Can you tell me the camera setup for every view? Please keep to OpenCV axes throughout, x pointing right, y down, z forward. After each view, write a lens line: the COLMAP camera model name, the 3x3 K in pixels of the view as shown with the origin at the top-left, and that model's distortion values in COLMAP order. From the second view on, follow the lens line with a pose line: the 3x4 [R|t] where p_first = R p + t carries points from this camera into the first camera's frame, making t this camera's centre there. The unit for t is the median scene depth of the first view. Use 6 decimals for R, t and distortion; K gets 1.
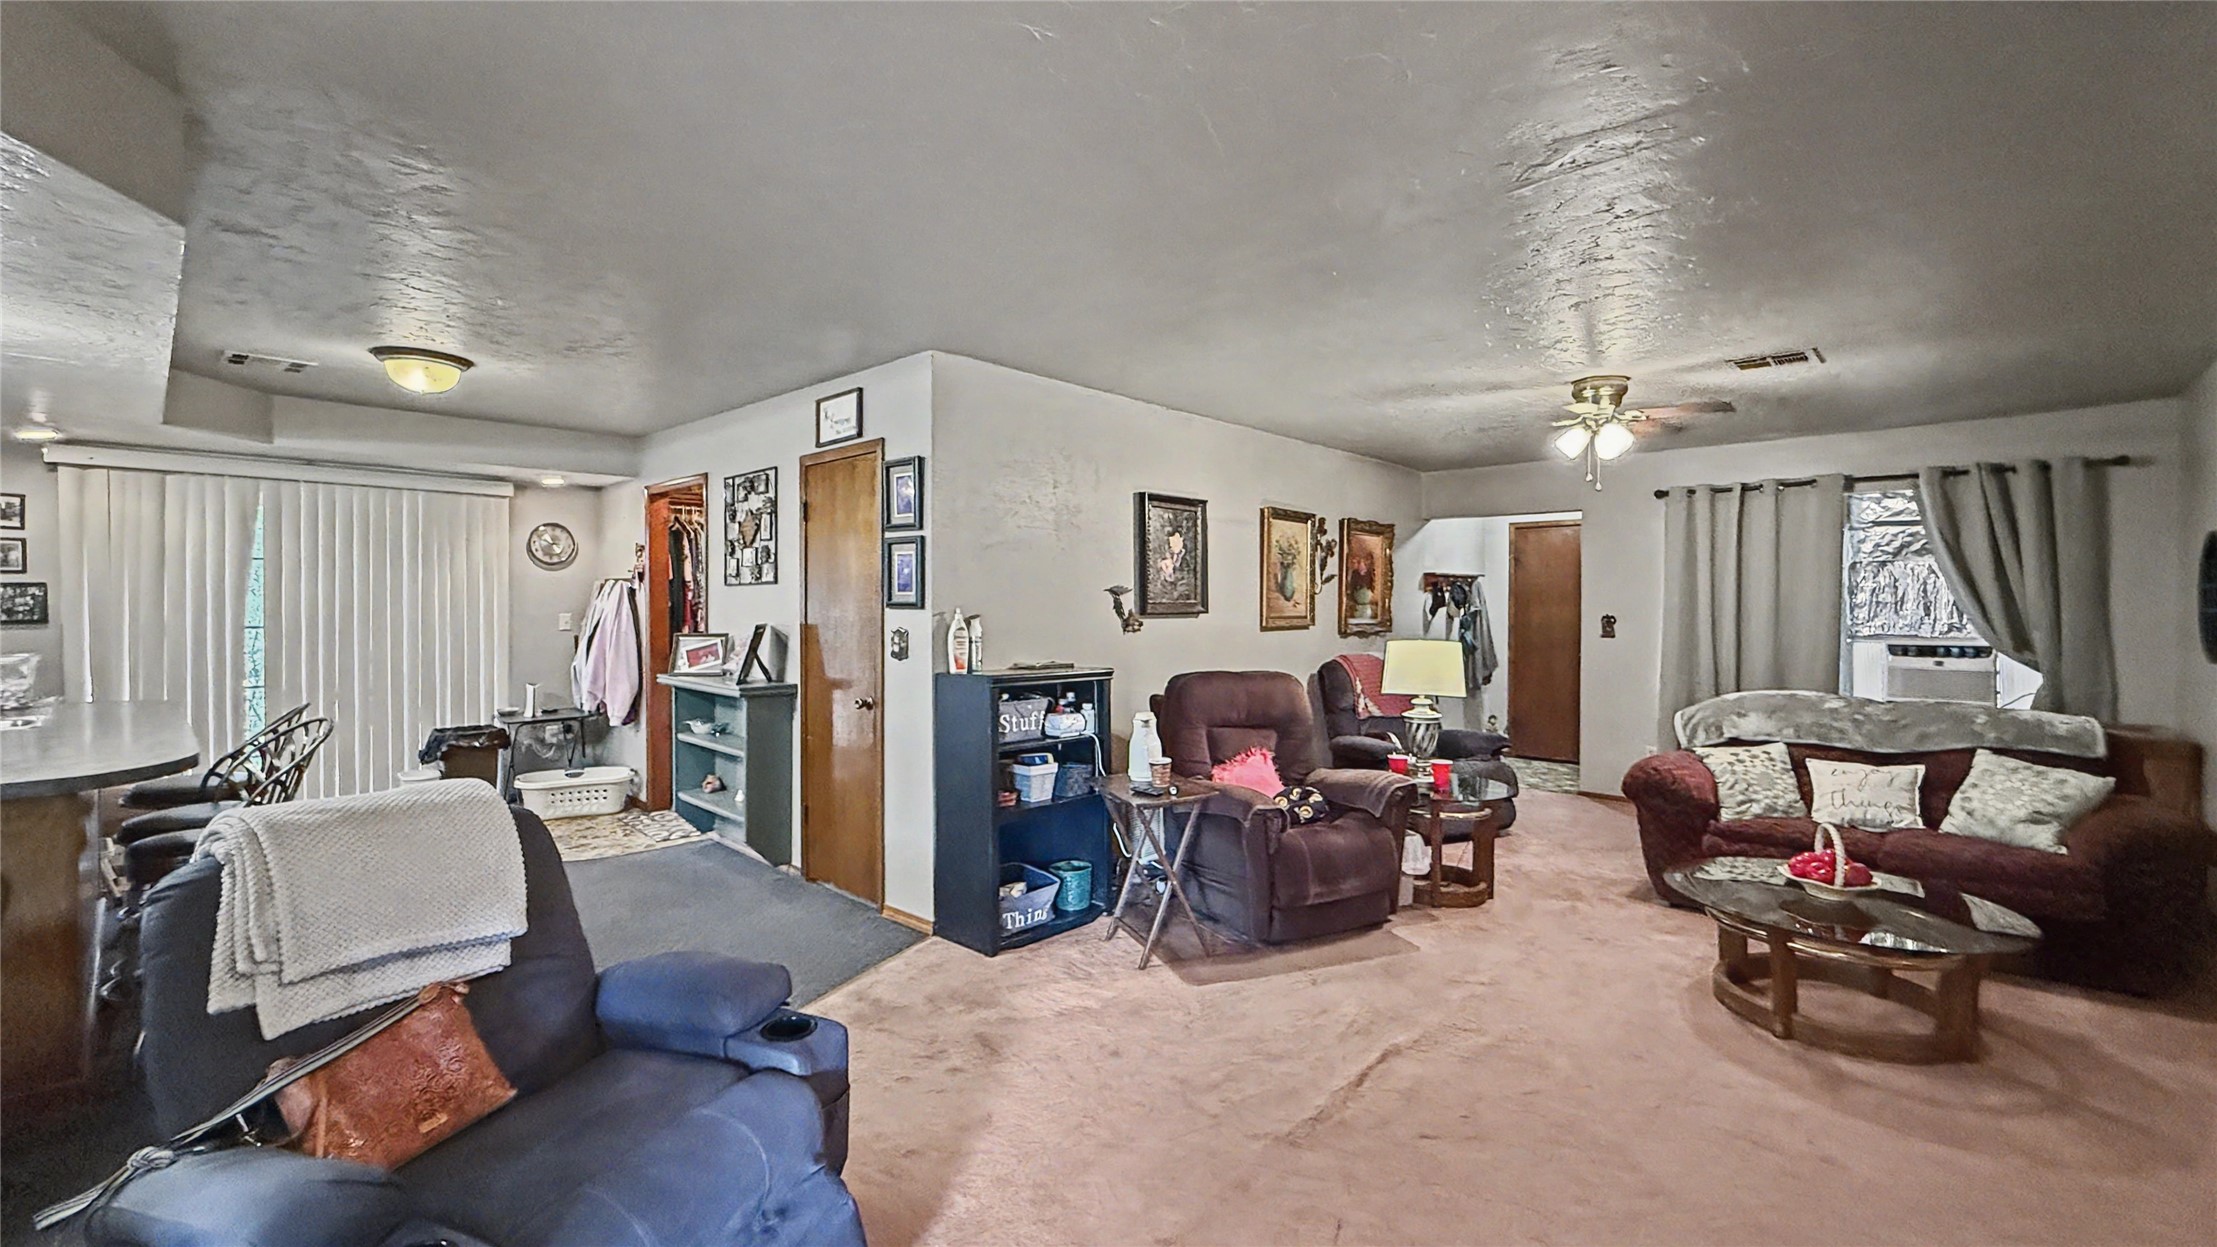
lens RADIAL K [[964.2, 0, 1108.5], [0, 964.2, 623.5], [0, 0, 1]] dist [0.001189, 0.000244]
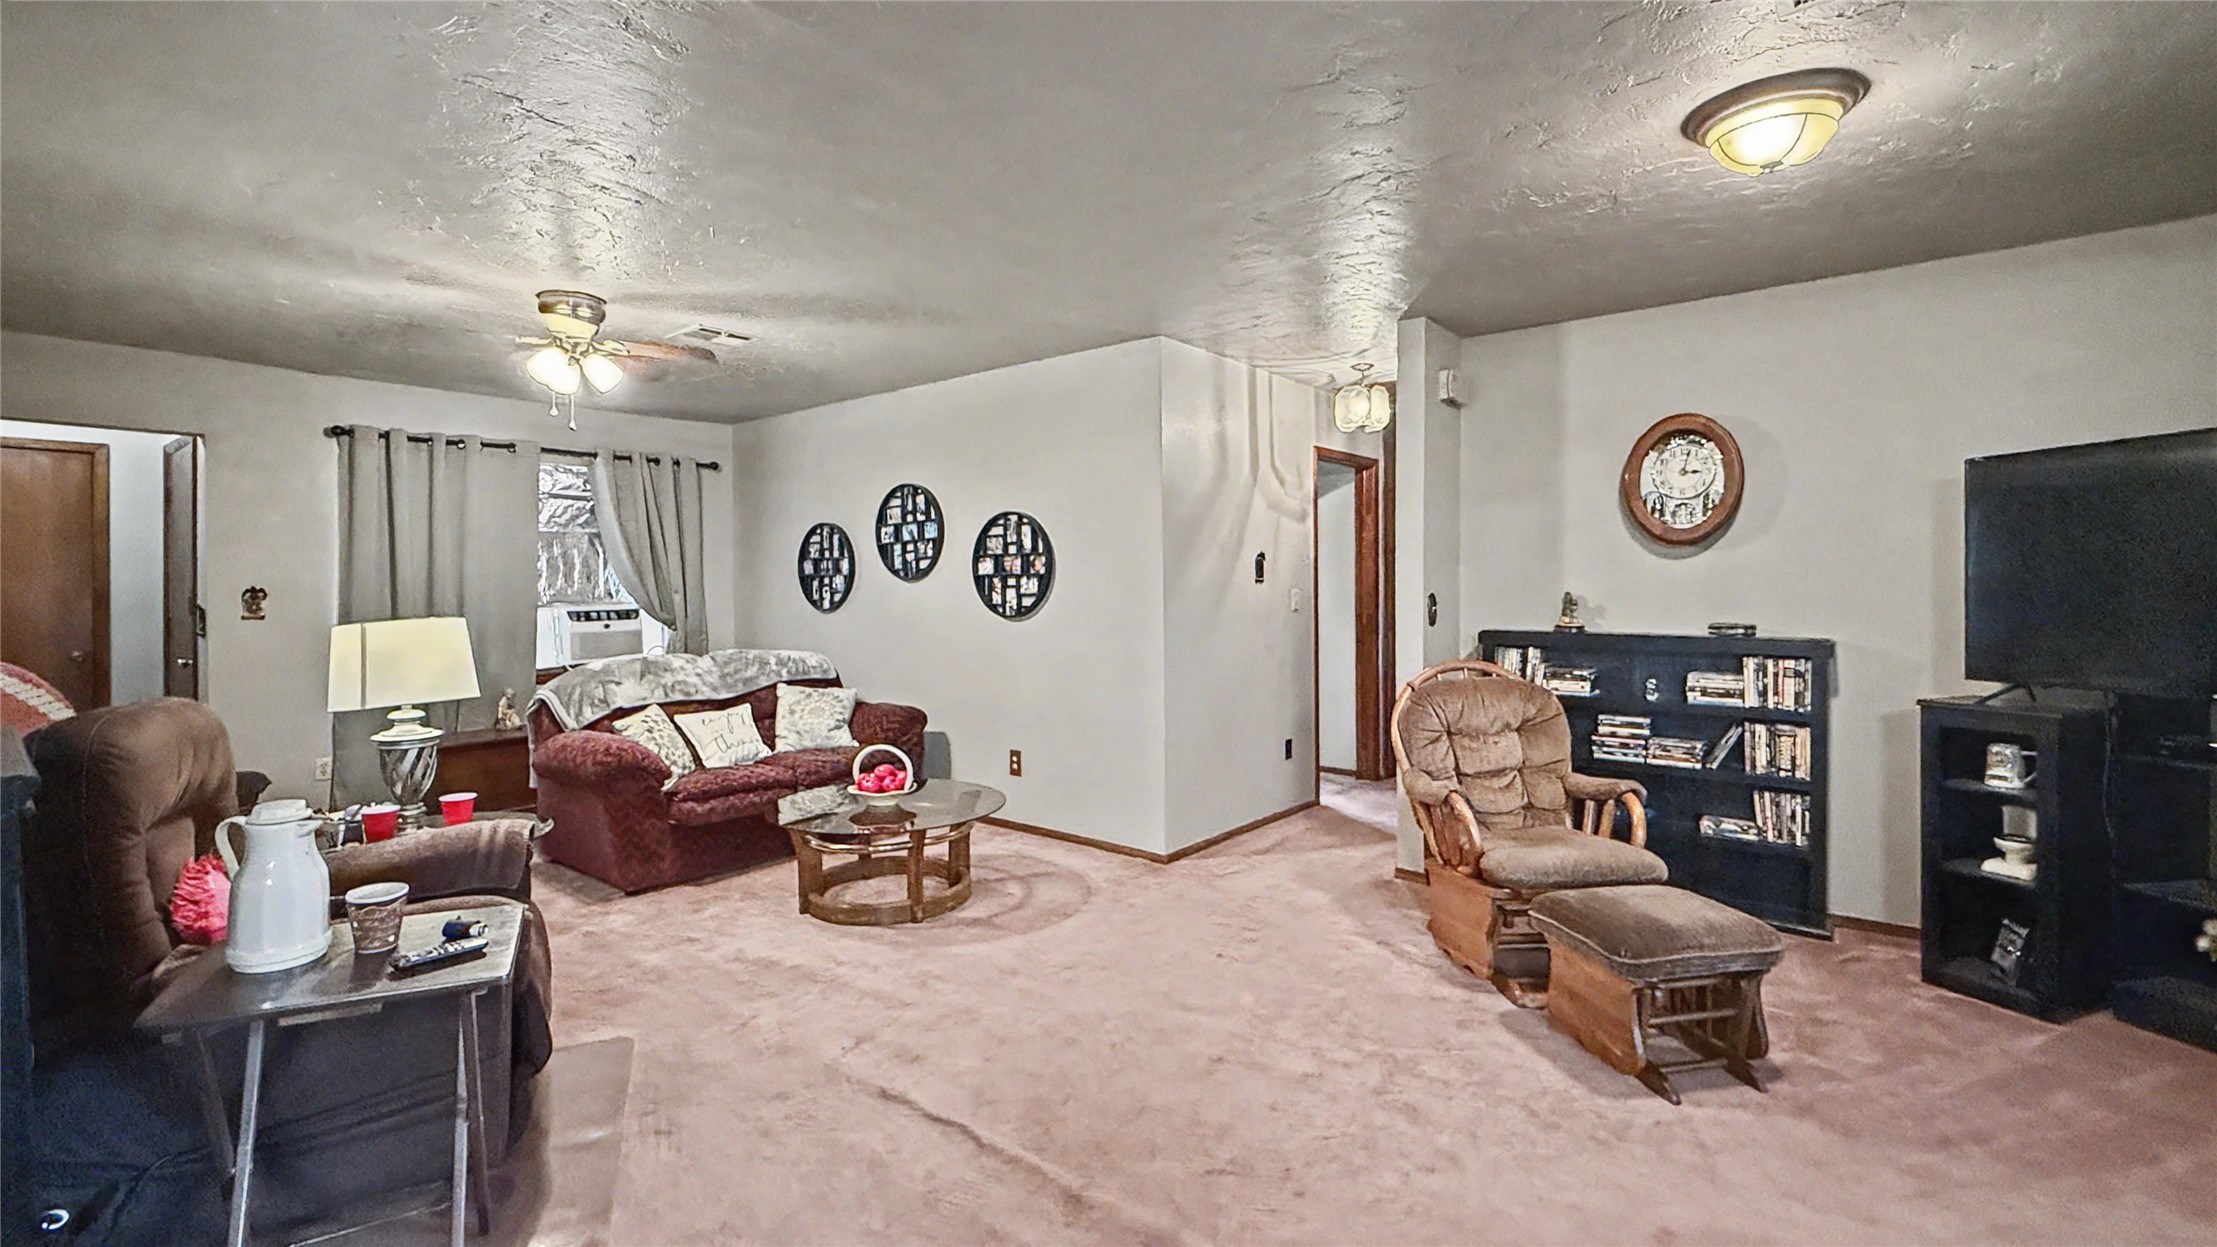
lens RADIAL K [[964.2, 0, 1108.5], [0, 964.2, 623.5], [0, 0, 1]] dist [0.001189, 0.000244]
pose [[-0.109799, -0.040853, 0.993114, -0.371060], [0.025815, 0.998701, 0.043937, 0.005011], [-0.993619, 0.030461, -0.108602, 0.631660]]
